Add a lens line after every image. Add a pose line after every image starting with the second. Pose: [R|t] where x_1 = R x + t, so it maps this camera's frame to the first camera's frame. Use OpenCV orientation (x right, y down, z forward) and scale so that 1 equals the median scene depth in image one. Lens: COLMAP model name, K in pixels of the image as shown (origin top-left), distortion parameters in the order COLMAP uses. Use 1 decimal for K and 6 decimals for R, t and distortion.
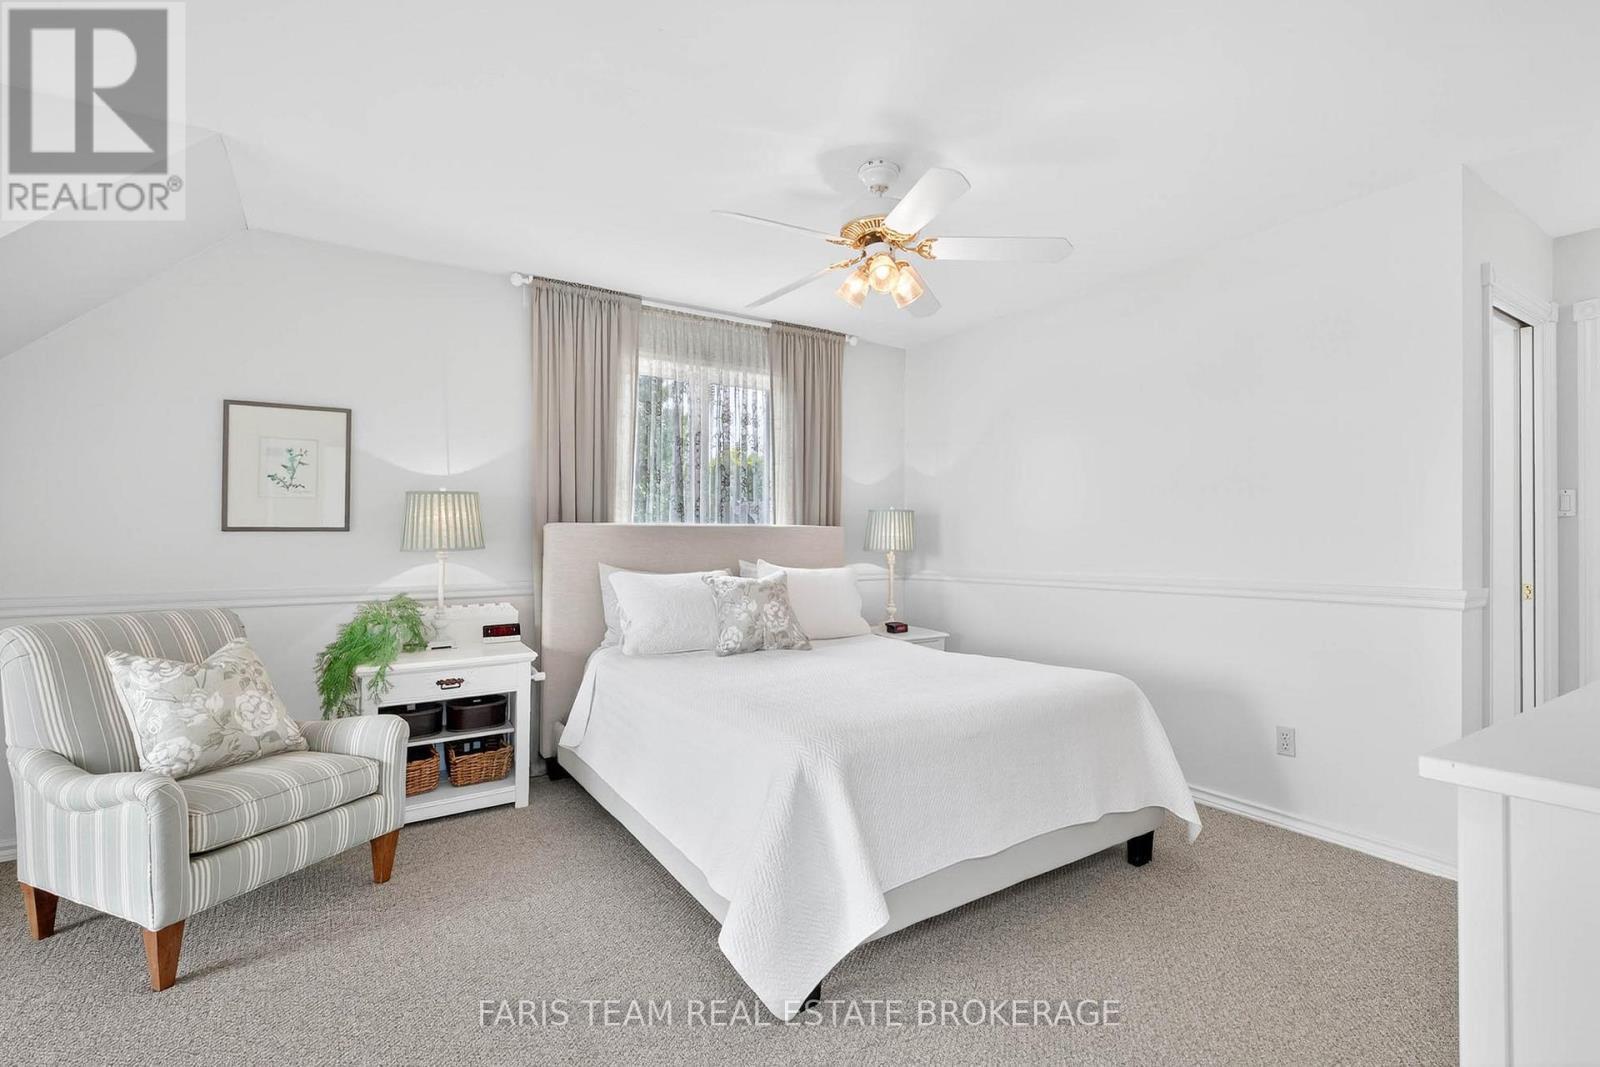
lens RADIAL K [[715.7, 0, 792.9], [0, 715.7, 542.9], [0, 0, 1]] dist [-0.016980, 0.000014]
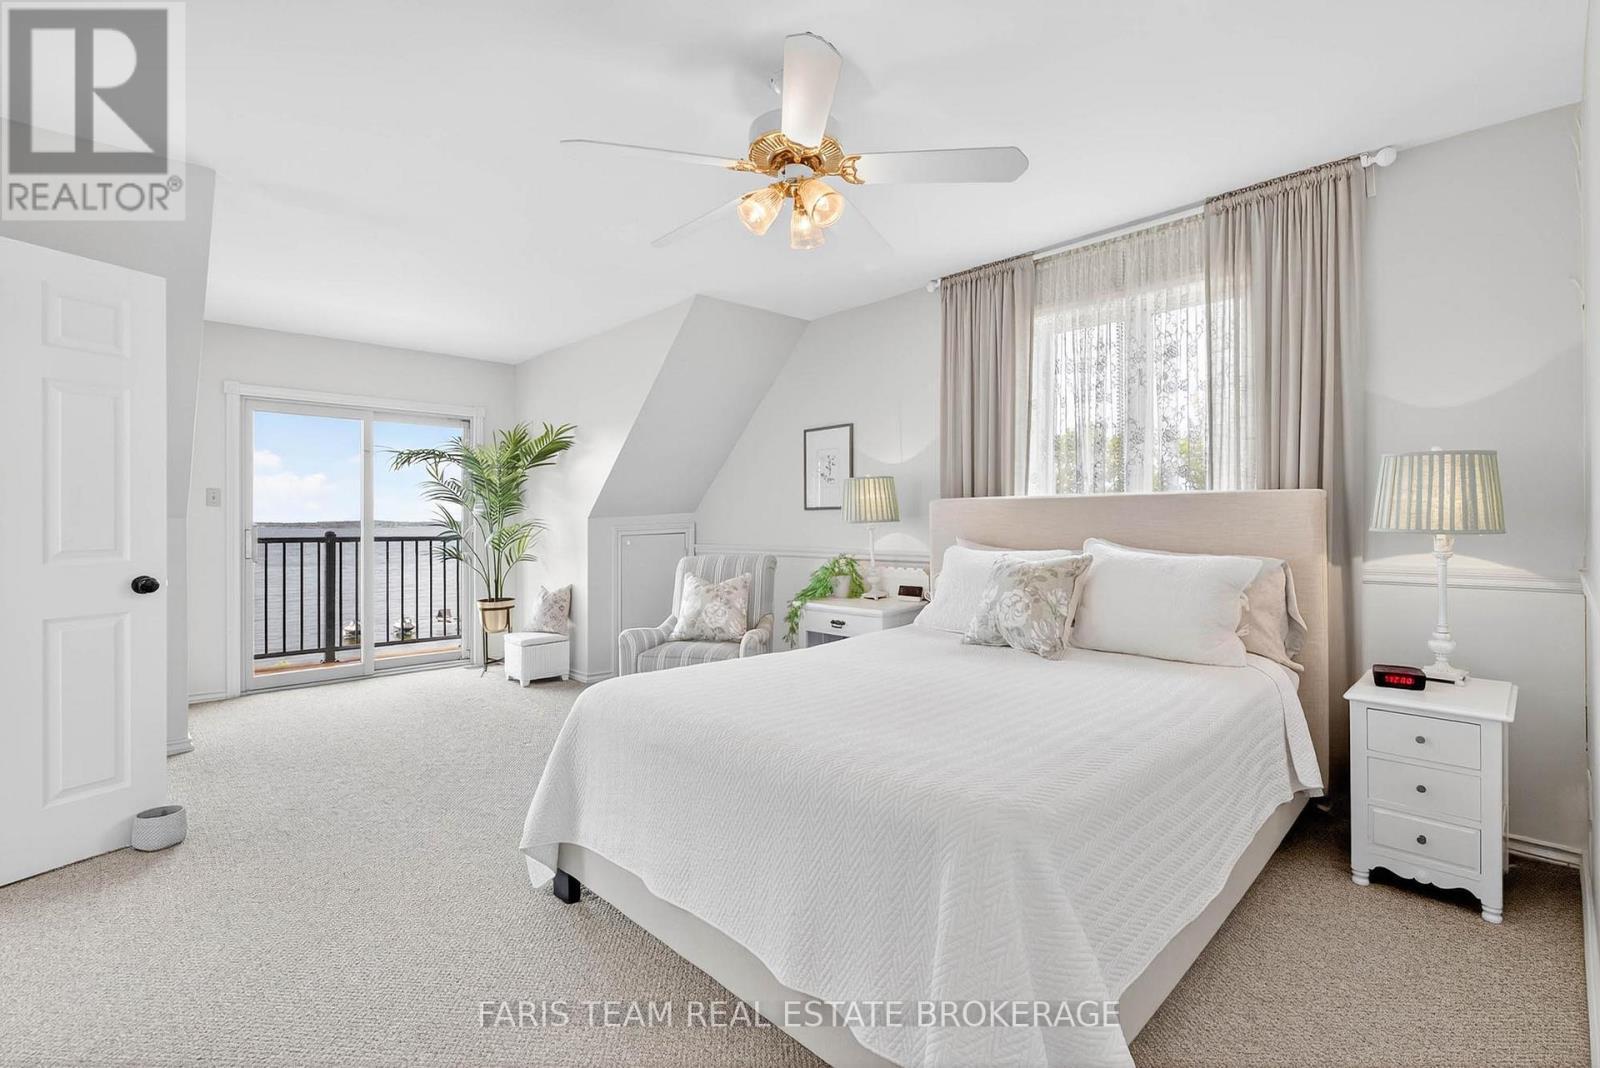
lens RADIAL K [[651.6, 0, 800.9], [0, 651.6, 517.6], [0, 0, 1]] dist [-0.015258, -0.000043]
pose [[0.253261, 0.002161, -0.967396, 0.561995], [0.006359, 0.999972, 0.003899, -0.004211], [0.967377, -0.007139, 0.253240, 0.521763]]
